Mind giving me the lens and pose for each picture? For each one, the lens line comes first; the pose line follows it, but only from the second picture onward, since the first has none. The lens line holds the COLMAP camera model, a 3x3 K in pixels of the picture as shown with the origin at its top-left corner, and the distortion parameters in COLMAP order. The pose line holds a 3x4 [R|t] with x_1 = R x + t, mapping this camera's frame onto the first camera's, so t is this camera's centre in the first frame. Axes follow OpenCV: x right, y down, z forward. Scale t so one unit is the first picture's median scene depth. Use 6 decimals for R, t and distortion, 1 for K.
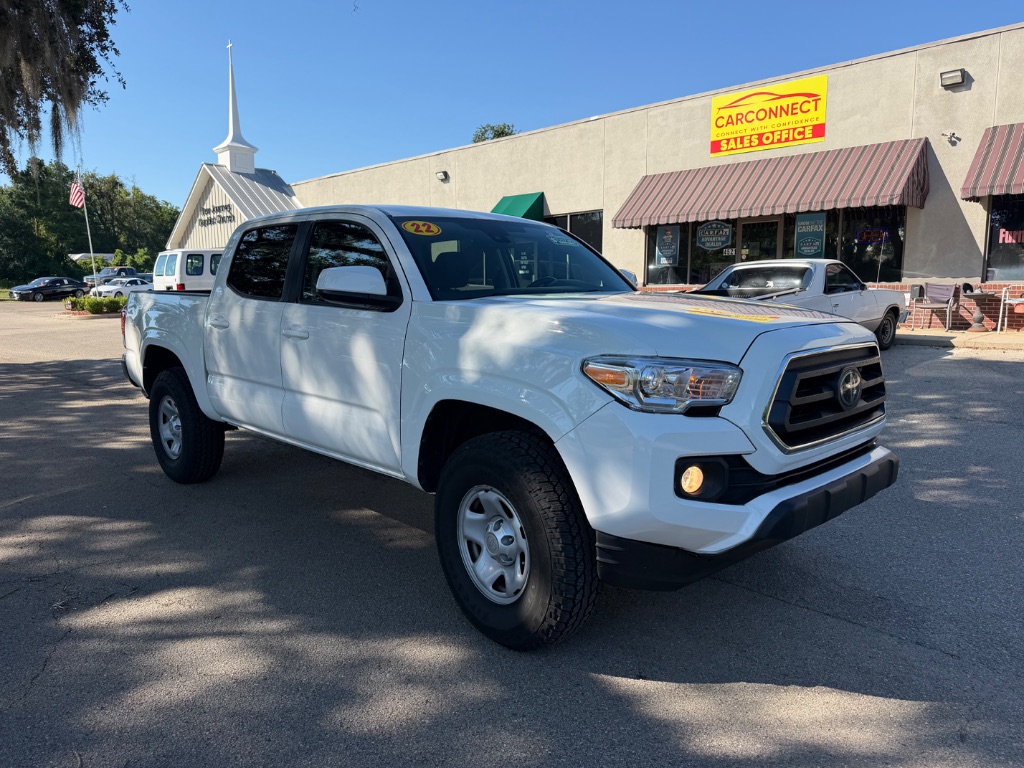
lens RADIAL K [[725.6, 0, 516.2], [0, 725.6, 383.0], [0, 0, 1]] dist [0.063369, -0.088226]
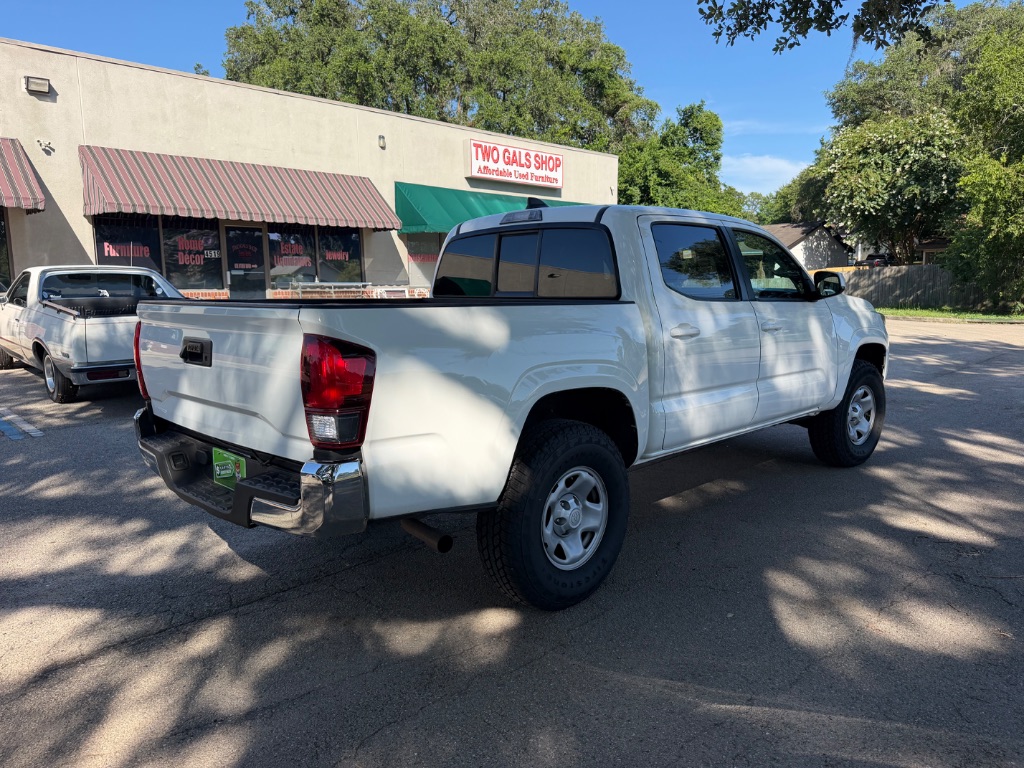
lens RADIAL K [[730.2, 0, 510.4], [0, 730.2, 376.8], [0, 0, 1]] dist [0.024412, -0.030081]
pose [[-0.024008, -0.116449, 0.992906, -1.233840], [0.143386, 0.982523, 0.118698, -0.158126], [-0.989376, 0.145219, -0.006891, 1.207172]]
